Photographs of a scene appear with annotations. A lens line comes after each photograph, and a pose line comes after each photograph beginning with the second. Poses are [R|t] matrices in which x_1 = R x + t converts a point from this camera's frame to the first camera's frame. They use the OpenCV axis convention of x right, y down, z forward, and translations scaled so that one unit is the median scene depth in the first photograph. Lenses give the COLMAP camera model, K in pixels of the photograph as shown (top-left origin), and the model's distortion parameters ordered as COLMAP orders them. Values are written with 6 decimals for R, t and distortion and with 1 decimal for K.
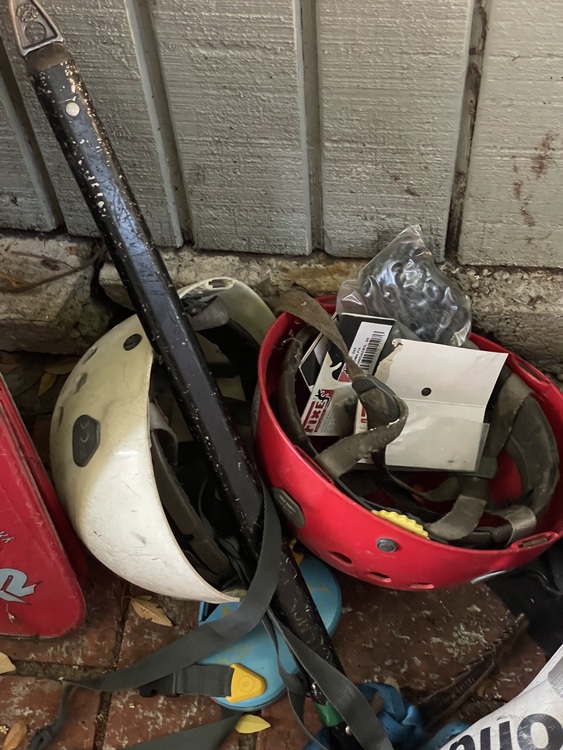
lens RADIAL K [[1159.8, 0, 281.9], [0, 1159.8, 374.7], [0, 0, 1]] dist [0.022676, 0.000000]
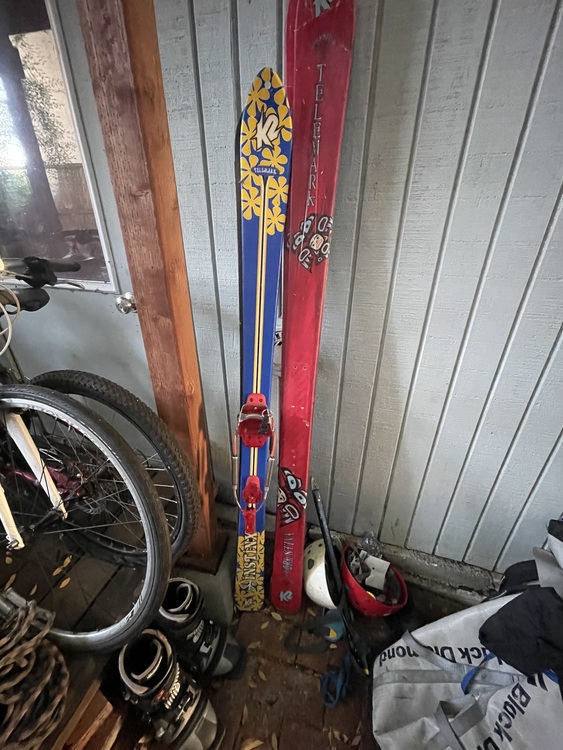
lens RADIAL K [[300.0, 0, 282.5], [0, 300.0, 376.1], [0, 0, 1]] dist [-0.000861, 0.000125]
pose [[0.983370, 0.126727, -0.130087, -0.210389], [-0.177553, 0.821437, -0.541956, 0.109190], [0.038178, 0.556041, 0.830277, -0.594910]]
